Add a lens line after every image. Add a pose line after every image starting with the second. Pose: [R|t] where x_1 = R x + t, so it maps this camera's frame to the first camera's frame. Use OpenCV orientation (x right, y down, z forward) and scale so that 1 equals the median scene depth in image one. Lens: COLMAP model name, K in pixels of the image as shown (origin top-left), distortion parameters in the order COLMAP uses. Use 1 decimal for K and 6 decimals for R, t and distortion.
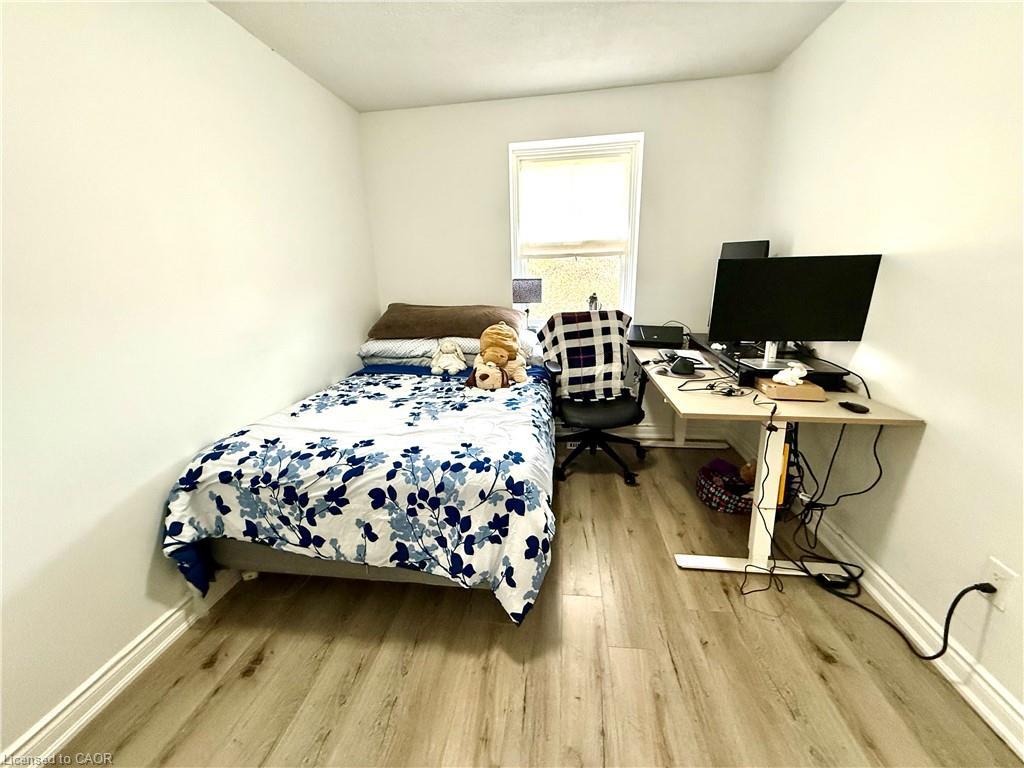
lens RADIAL K [[409.9, 0, 510.6], [0, 409.9, 383.4], [0, 0, 1]] dist [0.000866, -0.000163]
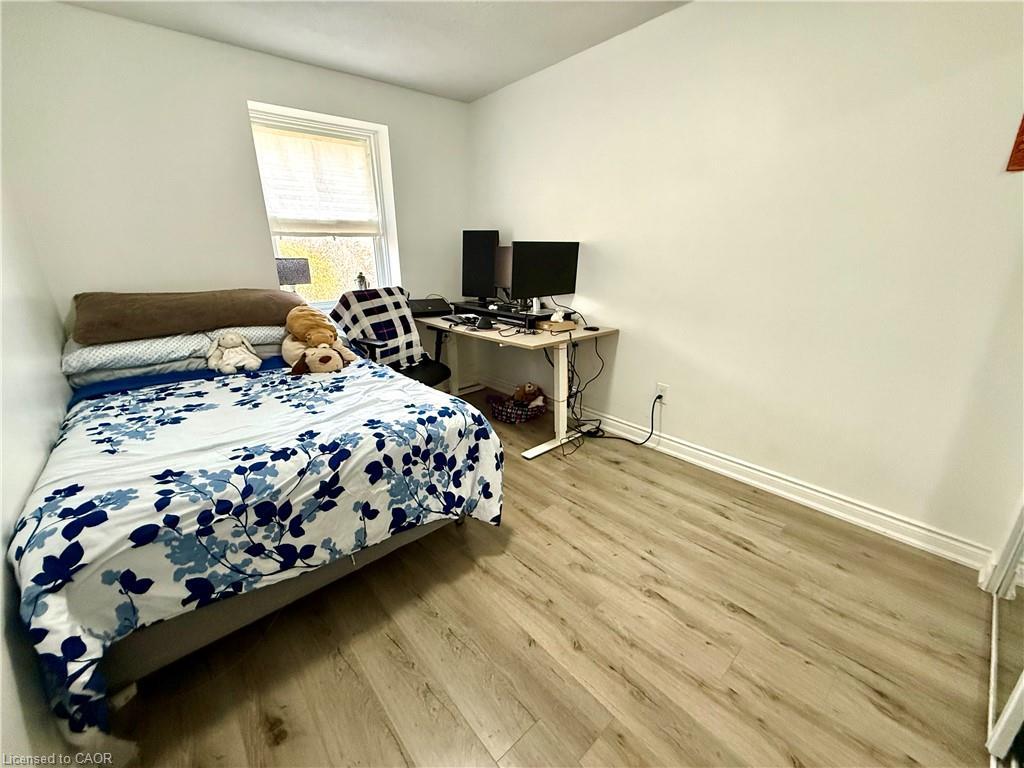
lens RADIAL K [[409.9, 0, 510.8], [0, 409.9, 383.6], [0, 0, 1]] dist [0.000866, -0.000163]
pose [[0.654226, -0.213385, 0.725572, -0.721803], [0.193739, 0.974645, 0.111947, 0.024014], [-0.731063, 0.067332, 0.678979, 0.069165]]
